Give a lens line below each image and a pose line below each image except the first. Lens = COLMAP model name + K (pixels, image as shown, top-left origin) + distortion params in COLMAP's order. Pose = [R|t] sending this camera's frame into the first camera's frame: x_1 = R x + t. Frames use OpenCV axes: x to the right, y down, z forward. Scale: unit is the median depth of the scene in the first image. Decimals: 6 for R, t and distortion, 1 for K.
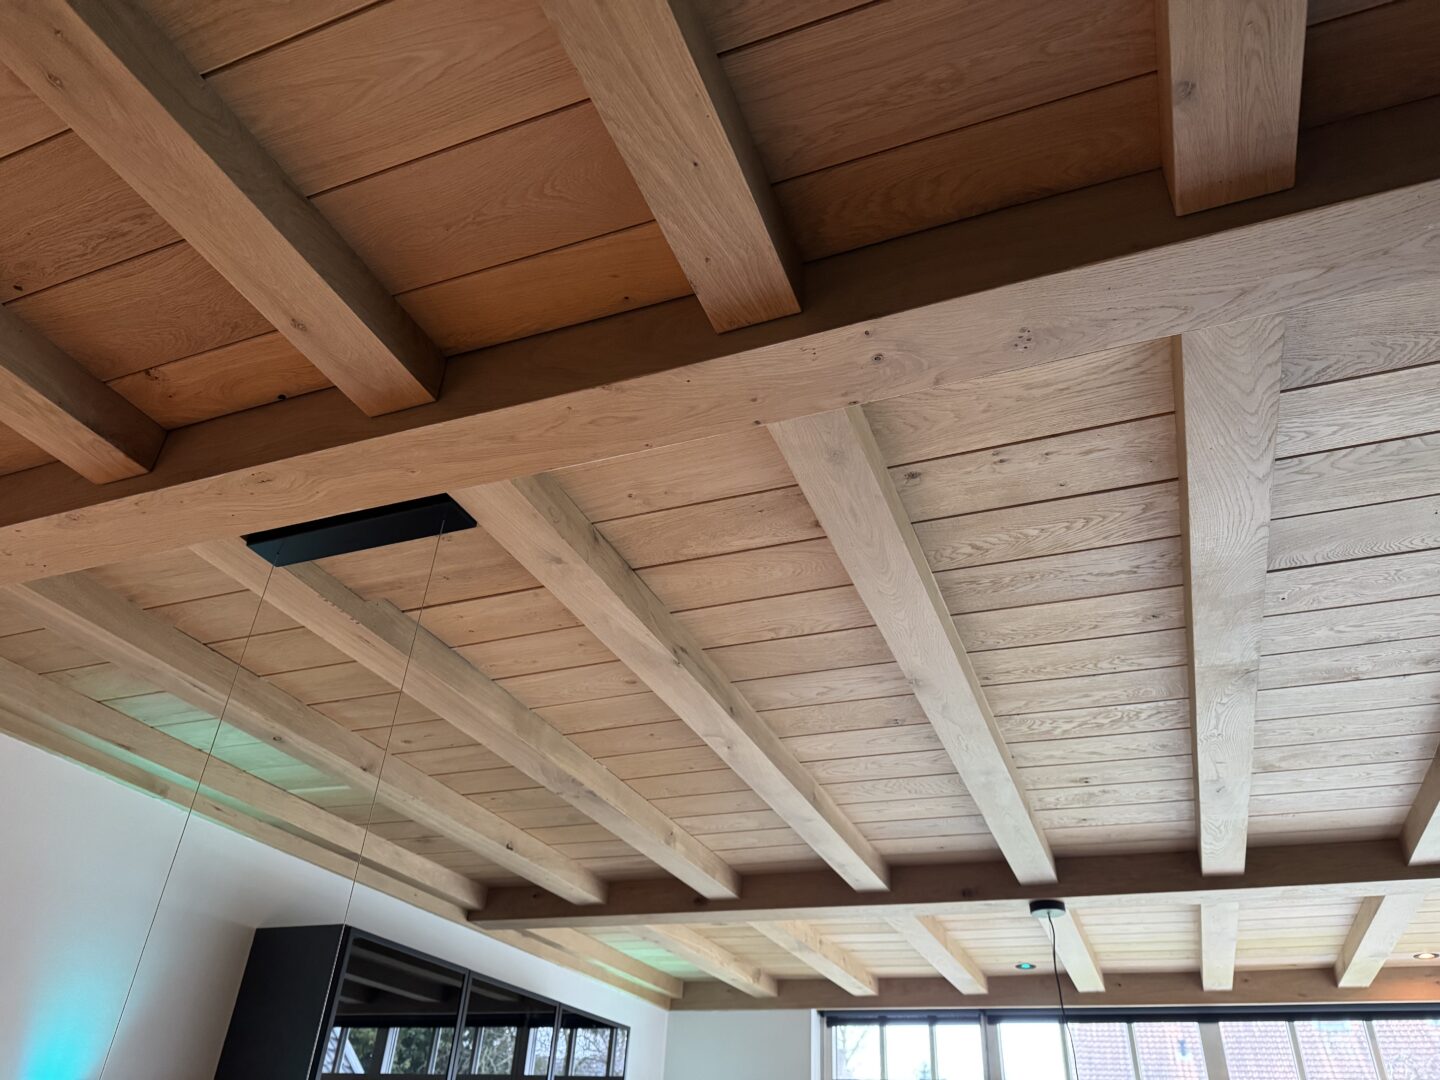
lens RADIAL K [[1022.3, 0, 722.8], [0, 1022.3, 538.8], [0, 0, 1]] dist [0.028199, -0.026044]
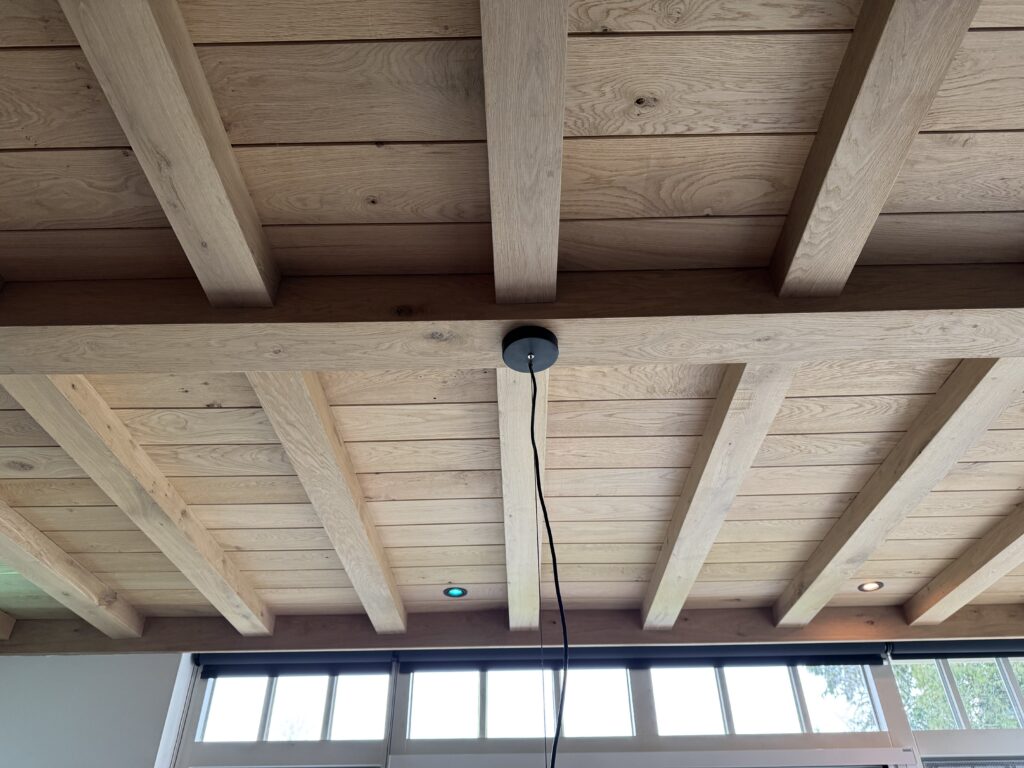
lens RADIAL K [[727.0, 0, 510.6], [0, 727.0, 386.6], [0, 0, 1]] dist [0.028199, -0.026044]
pose [[0.934408, 0.166267, 0.315018, 0.312954], [-0.148777, 0.985713, -0.078958, 0.746009], [-0.323645, 0.026911, 0.945796, 1.078480]]
